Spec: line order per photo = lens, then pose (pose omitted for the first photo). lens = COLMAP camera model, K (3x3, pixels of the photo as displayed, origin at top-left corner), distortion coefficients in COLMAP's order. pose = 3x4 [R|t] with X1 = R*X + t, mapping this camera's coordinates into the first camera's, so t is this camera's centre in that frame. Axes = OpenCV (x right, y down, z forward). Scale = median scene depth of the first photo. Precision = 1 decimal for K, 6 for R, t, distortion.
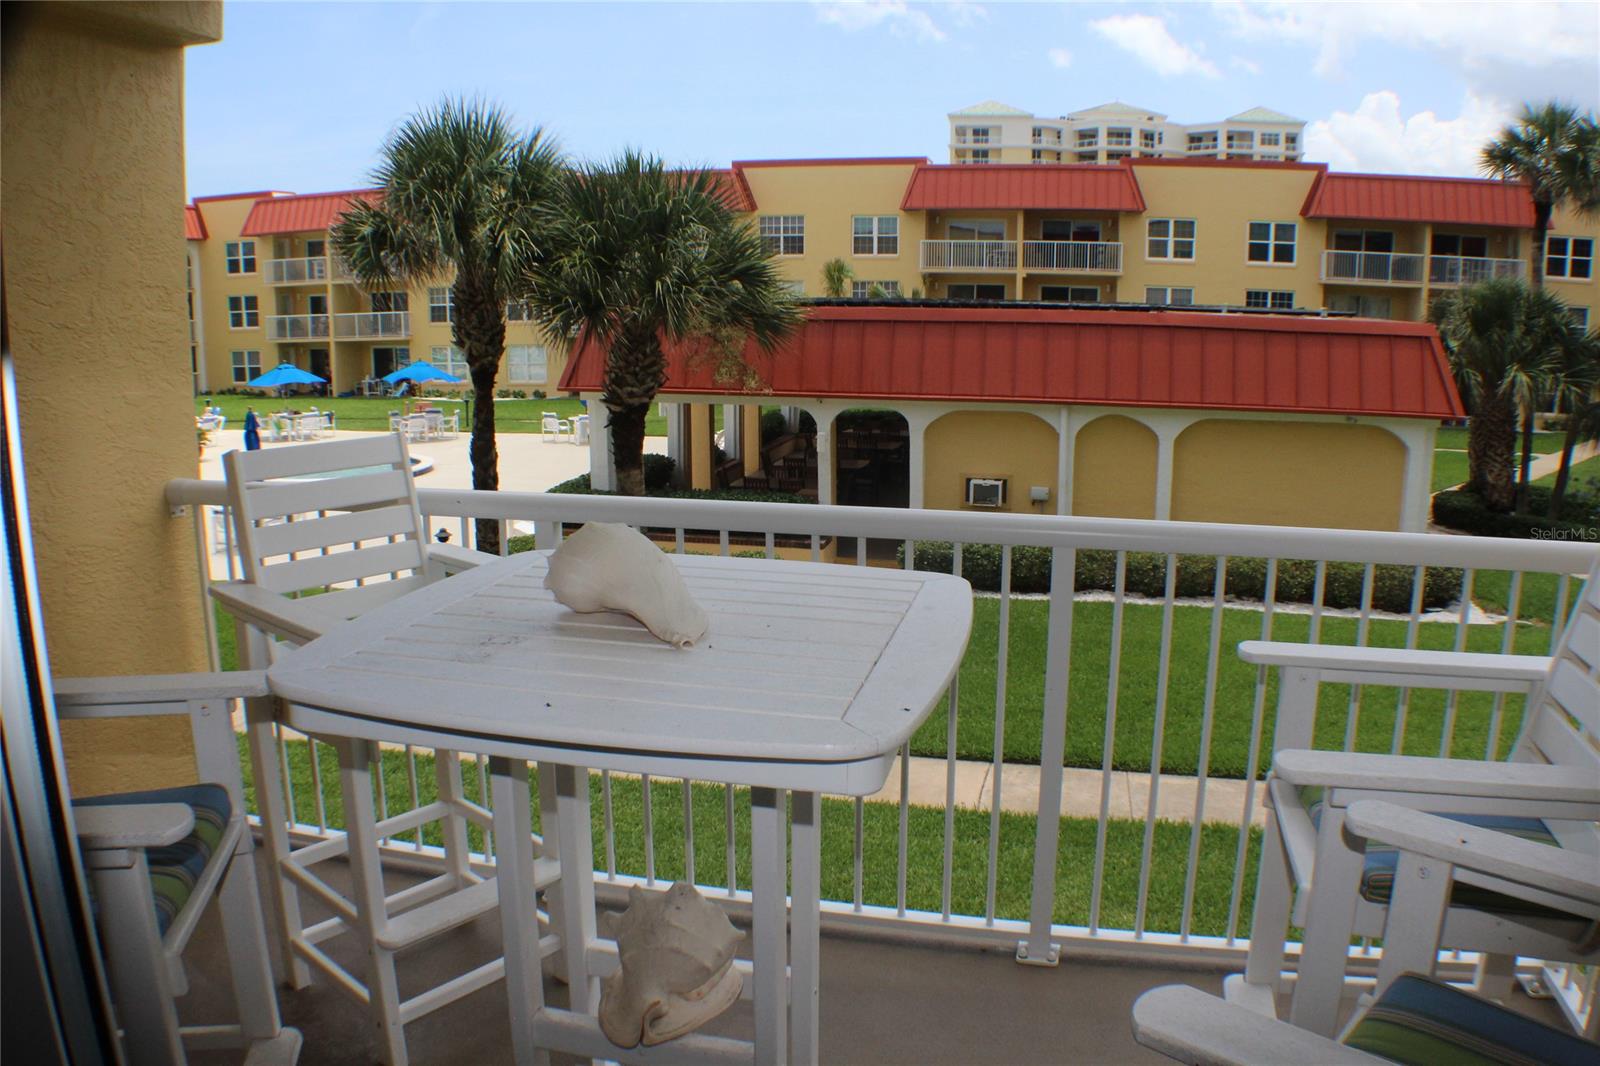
lens RADIAL K [[1177.5, 0, 798.3], [0, 1177.5, 549.2], [0, 0, 1]] dist [-0.225572, 0.080389]
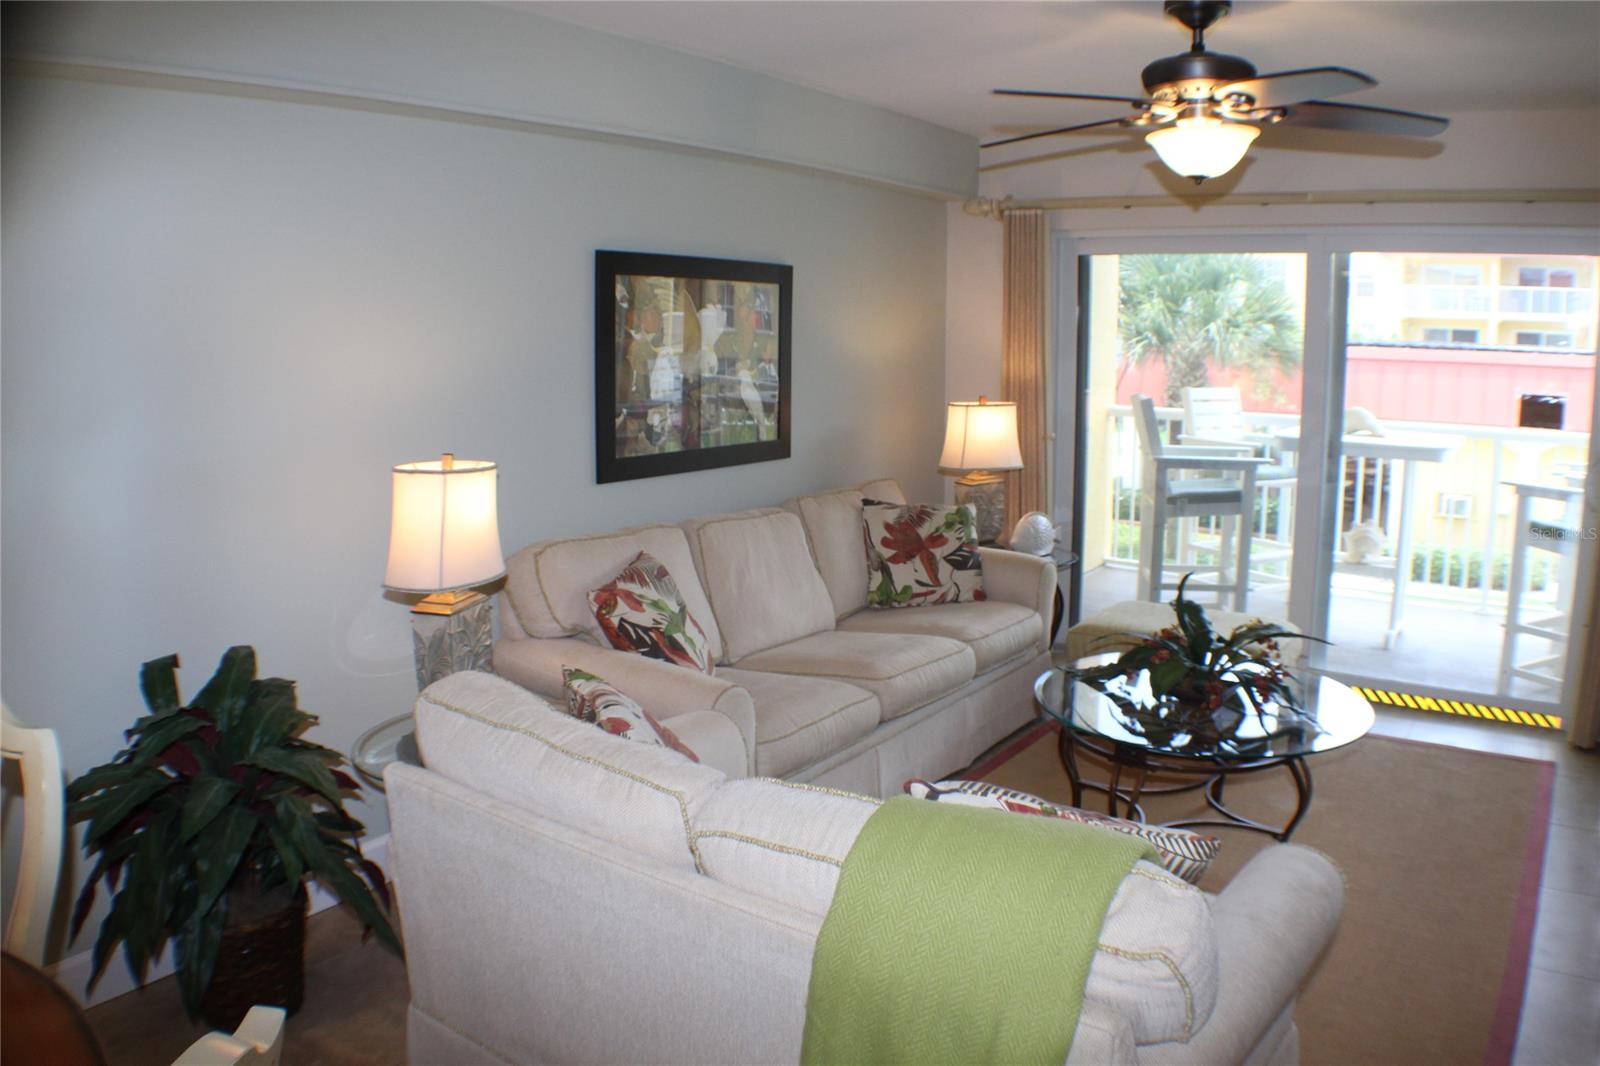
lens RADIAL K [[1177.5, 0, 798.3], [0, 1177.5, 549.2], [0, 0, 1]] dist [-0.225572, 0.080389]
pose [[0.927387, 0.062795, -0.368796, -0.056511], [-0.072408, 0.997300, -0.012269, 0.075797], [0.367029, 0.038082, 0.929430, -0.363840]]
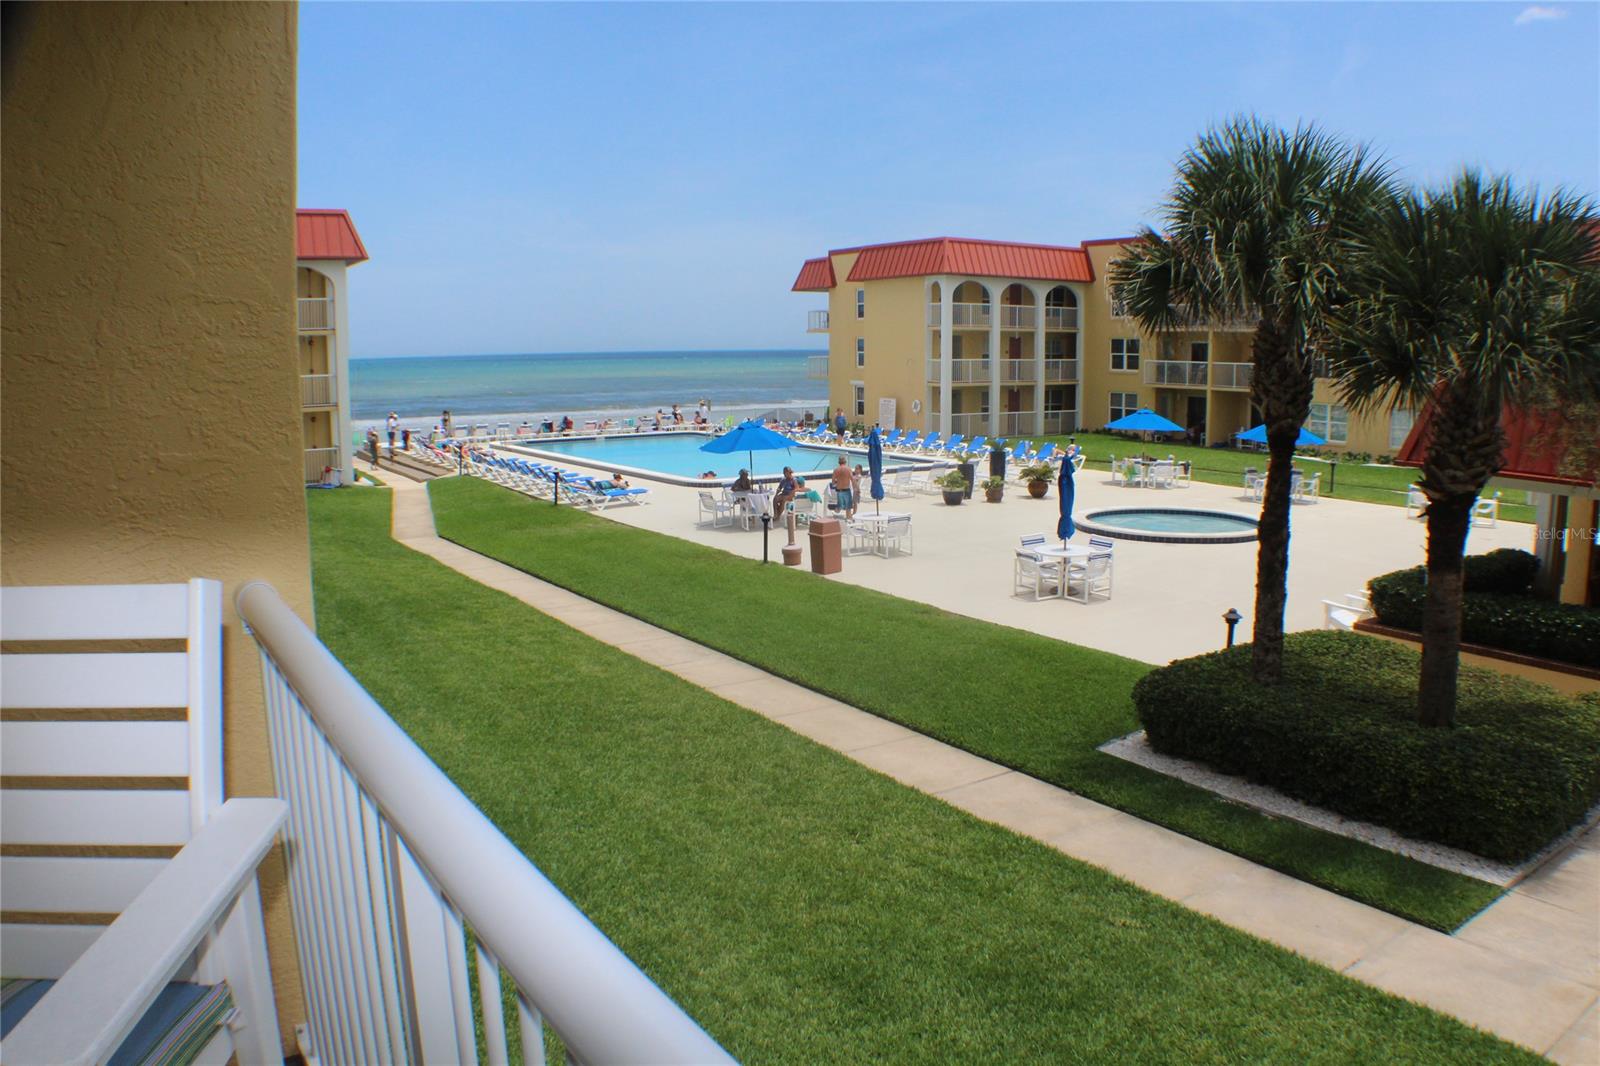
lens RADIAL K [[1177.5, 0, 798.3], [0, 1177.5, 549.2], [0, 0, 1]] dist [-0.225572, 0.080389]
pose [[0.731155, 0.110578, -0.673190, 0.034884], [-0.139862, 0.990113, 0.010730, -0.030621], [0.667721, 0.086308, 0.739392, 0.155657]]
